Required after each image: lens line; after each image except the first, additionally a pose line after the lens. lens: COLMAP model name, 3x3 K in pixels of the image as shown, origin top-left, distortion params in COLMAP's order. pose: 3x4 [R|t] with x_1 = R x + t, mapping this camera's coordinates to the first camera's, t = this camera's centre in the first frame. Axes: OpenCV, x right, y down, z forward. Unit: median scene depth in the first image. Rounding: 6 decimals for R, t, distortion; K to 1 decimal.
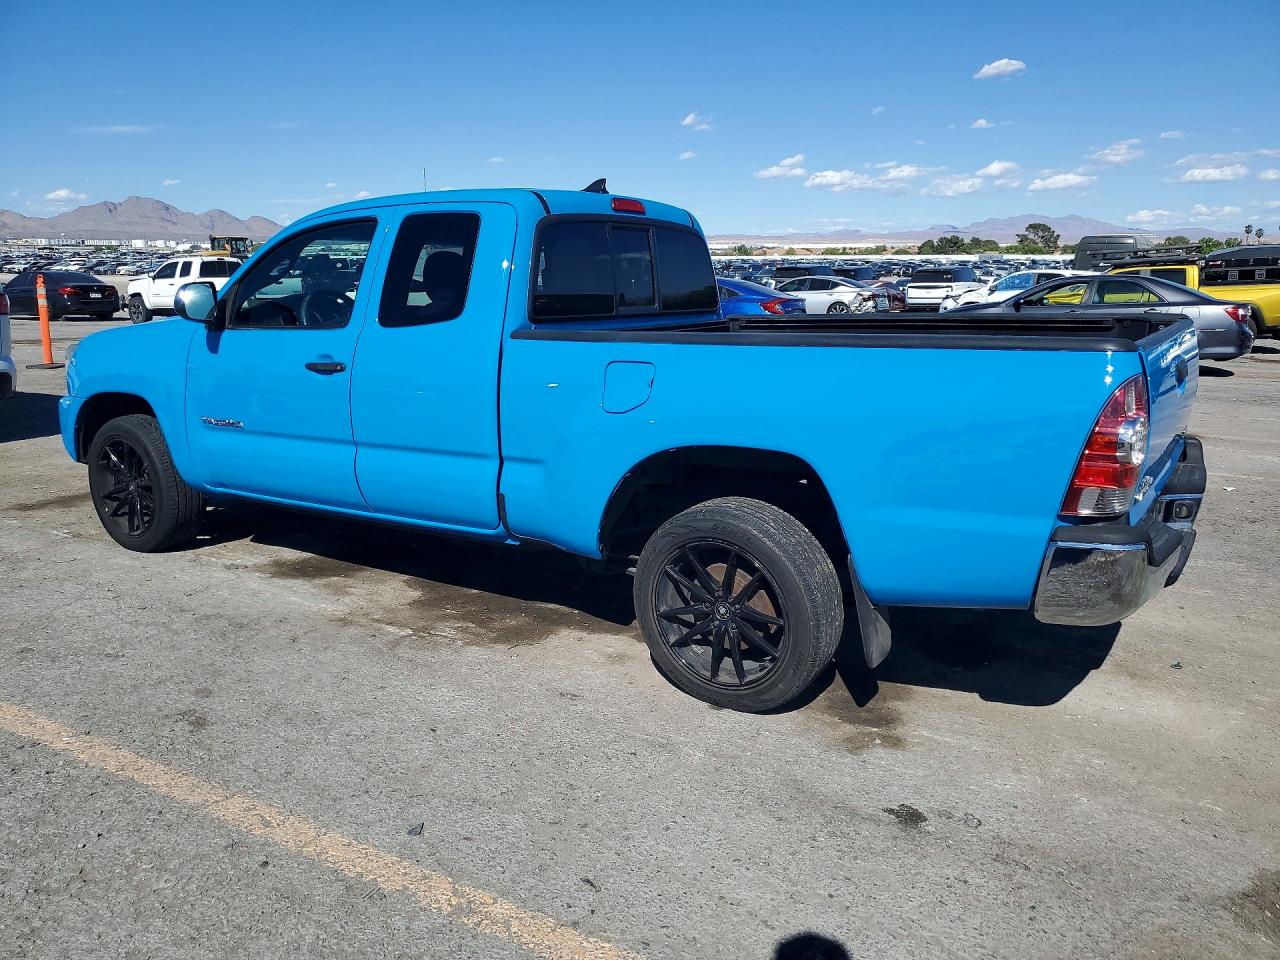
lens RADIAL K [[1006.7, 0, 640.0], [0, 1006.7, 480.0], [0, 0, 1]] dist [0.003988, 0.032540]
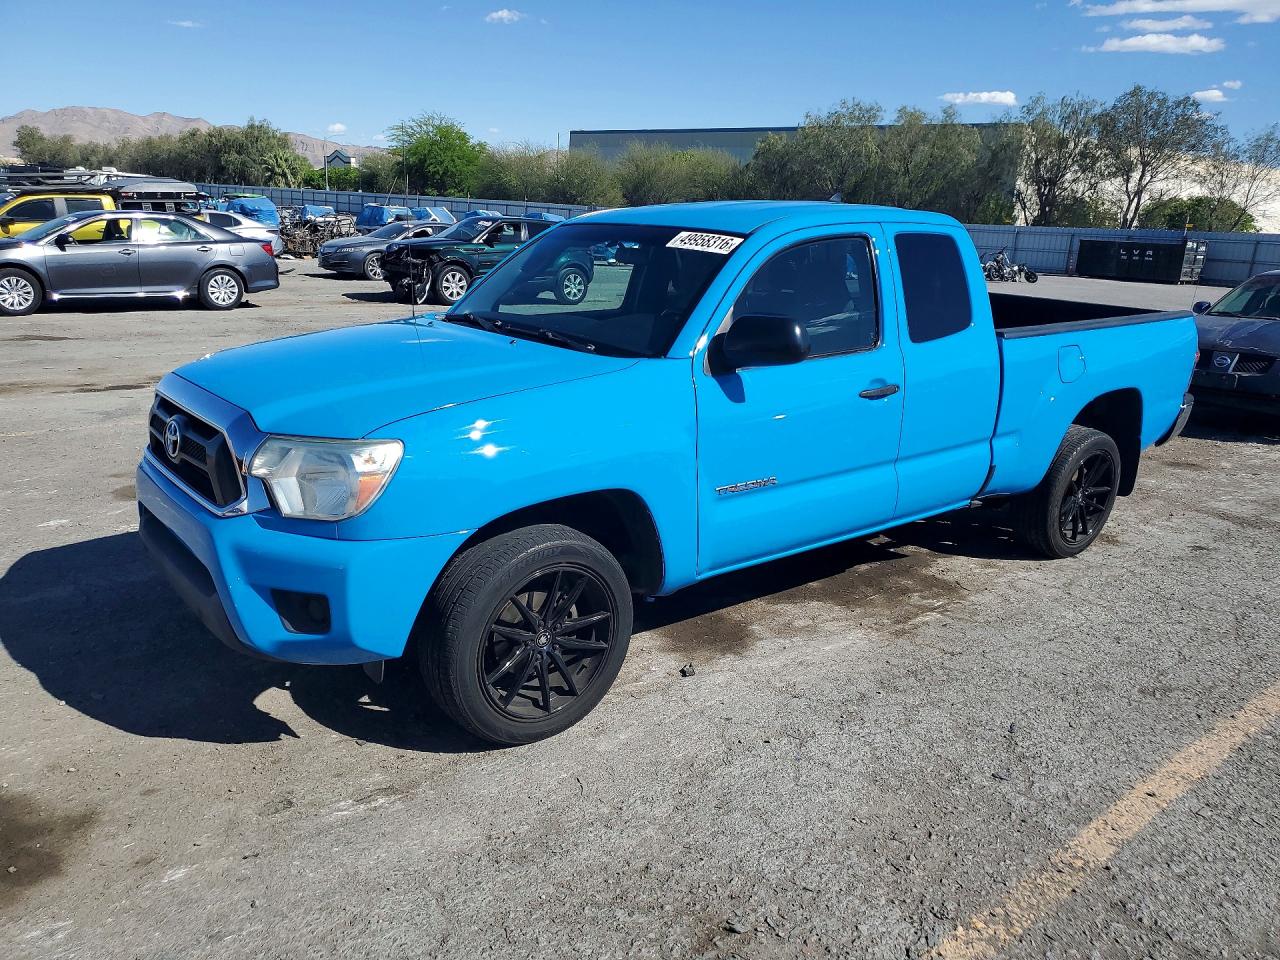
lens RADIAL K [[1006.7, 0, 640.0], [0, 1006.7, 480.0], [0, 0, 1]] dist [0.003988, 0.032540]
pose [[0.313432, -0.236893, 0.919588, -1.181489], [0.156035, 0.968070, 0.196200, -0.233886], [-0.936704, 0.081992, 0.340387, 0.817088]]
